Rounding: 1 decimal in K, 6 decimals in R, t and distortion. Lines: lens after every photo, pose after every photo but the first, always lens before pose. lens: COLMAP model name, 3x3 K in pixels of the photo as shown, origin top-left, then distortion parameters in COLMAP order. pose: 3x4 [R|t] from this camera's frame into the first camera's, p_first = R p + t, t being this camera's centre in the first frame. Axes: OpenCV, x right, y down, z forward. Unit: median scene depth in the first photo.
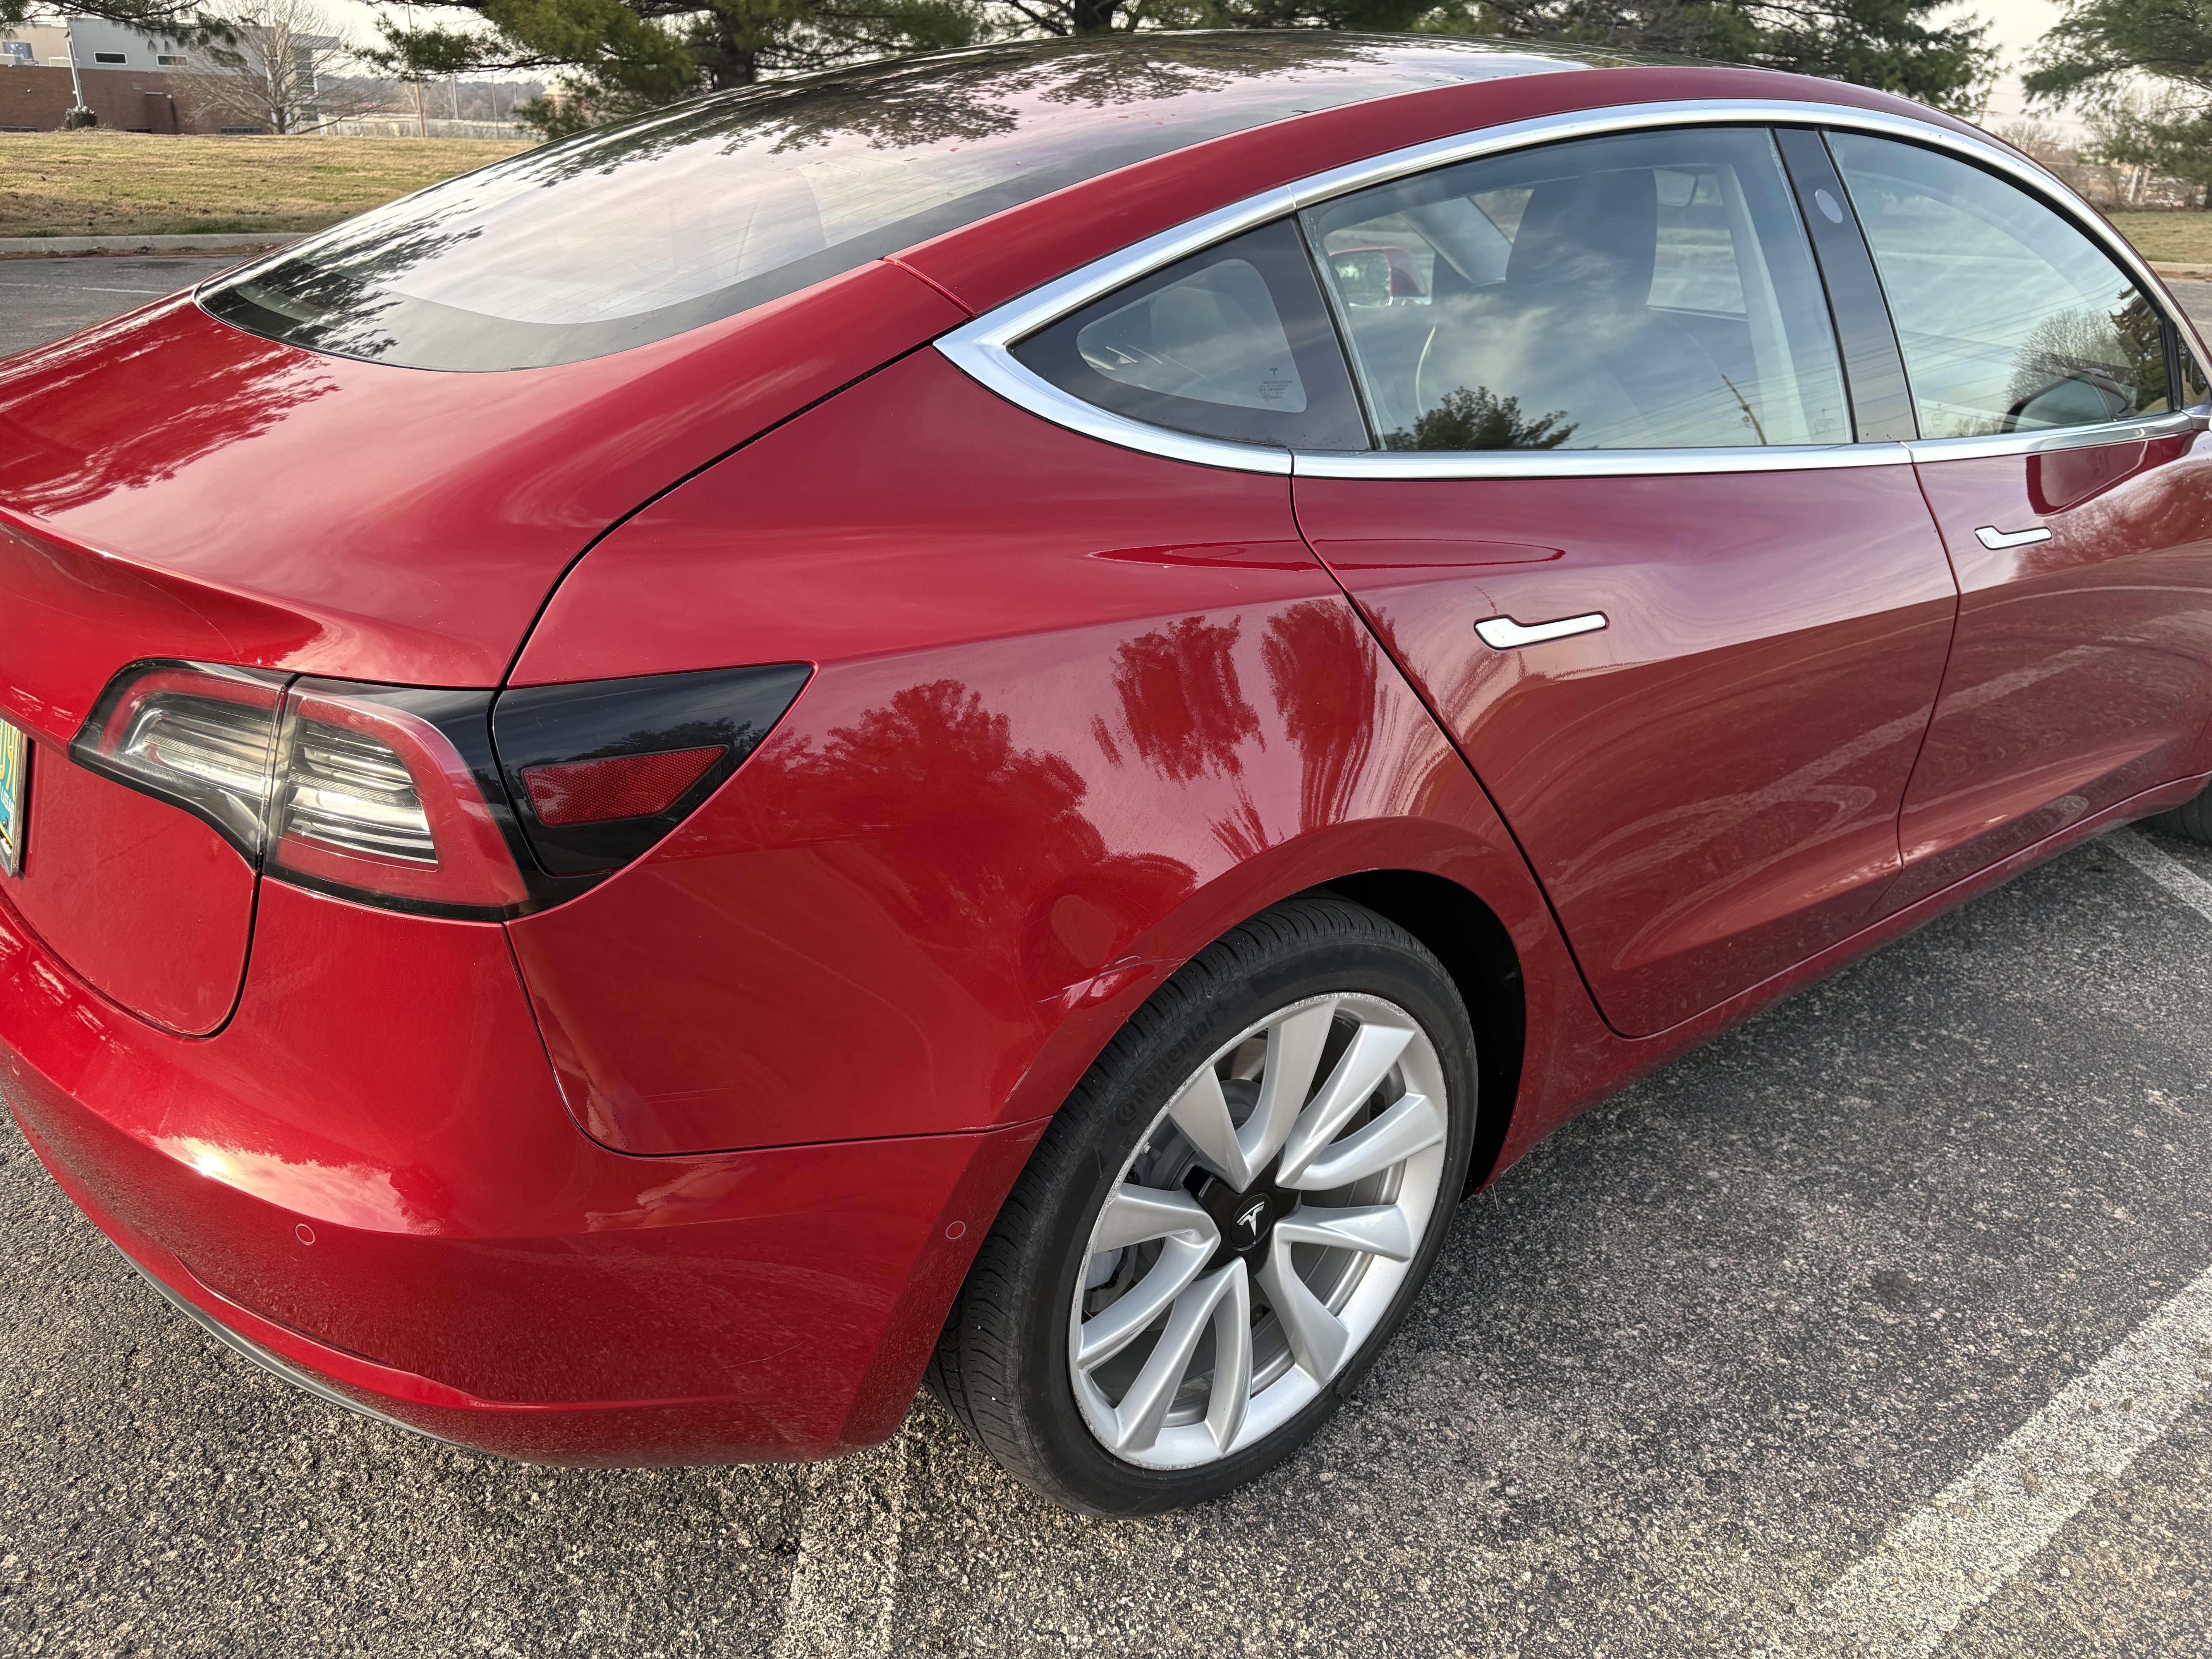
lens RADIAL K [[1682.7, 0, 1087.8], [0, 1682.7, 777.3], [0, 0, 1]] dist [0.038110, -0.046158]
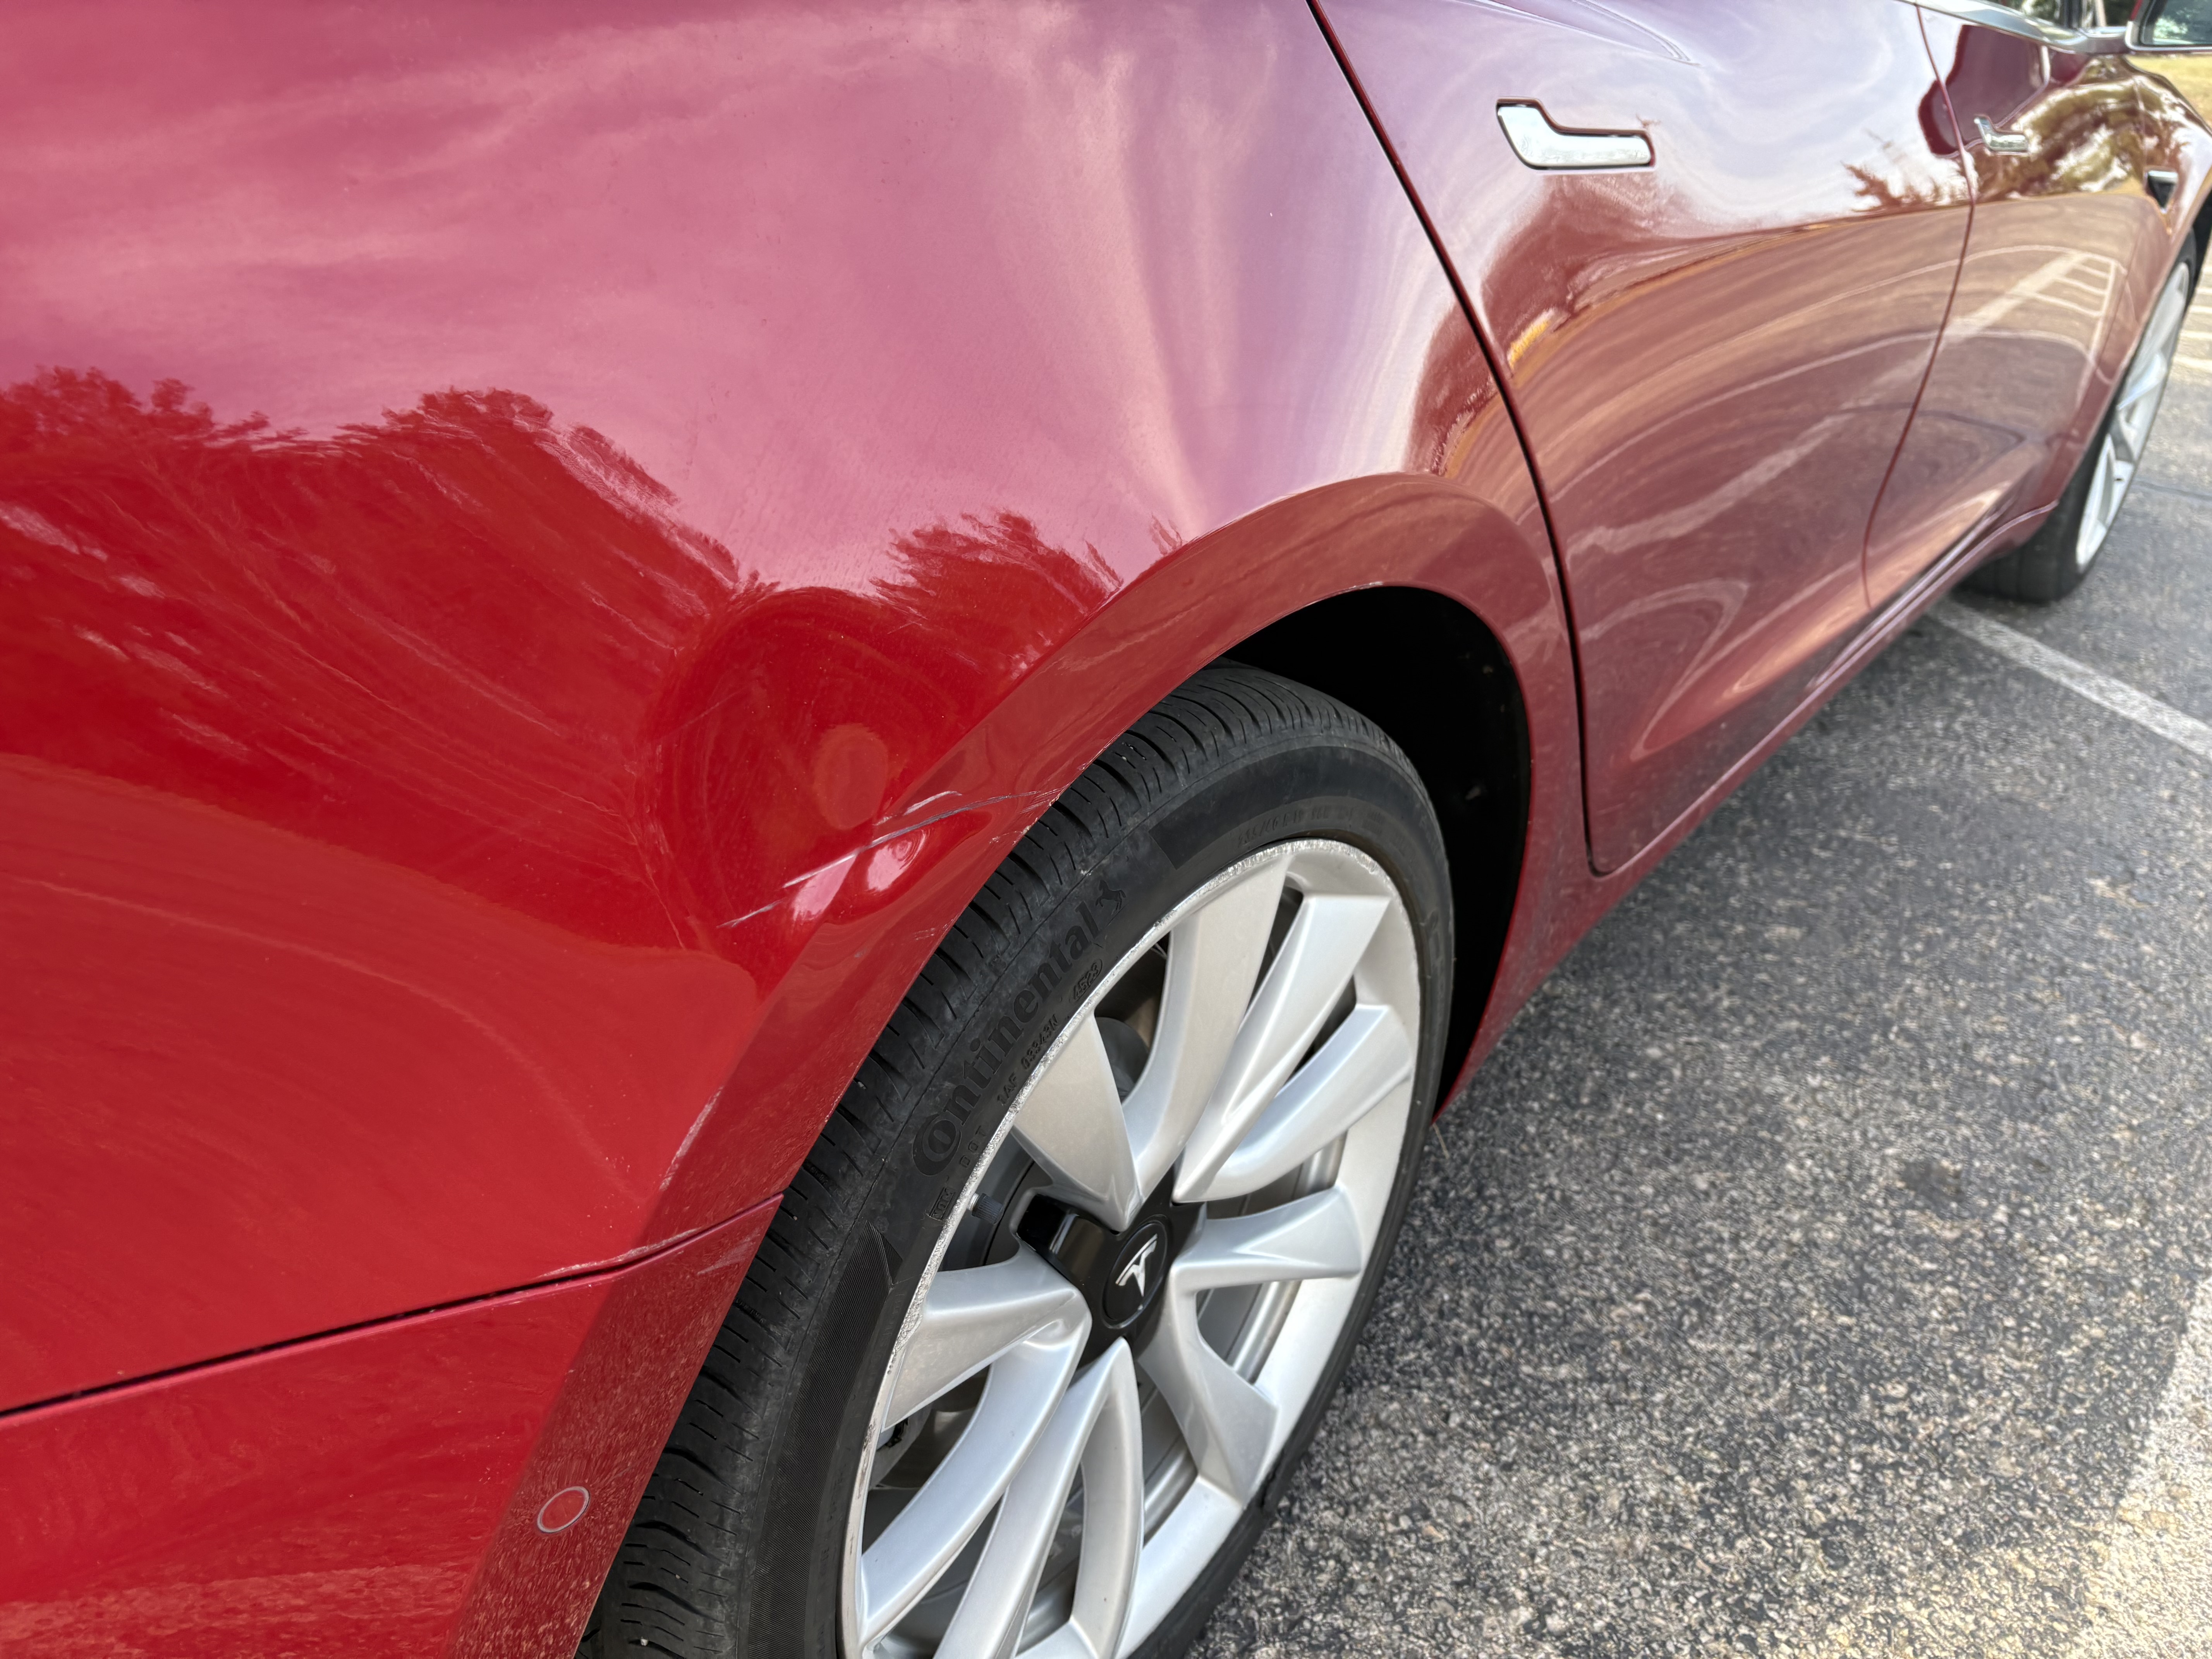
lens RADIAL K [[1682.7, 0, 1056.1], [0, 1682.7, 826.4], [0, 0, 1]] dist [0.038110, -0.046158]
pose [[0.975513, -0.089581, 0.200871, -0.023970], [0.069324, 0.991977, 0.105719, 0.057201], [-0.208730, -0.089206, 0.973896, 0.463850]]
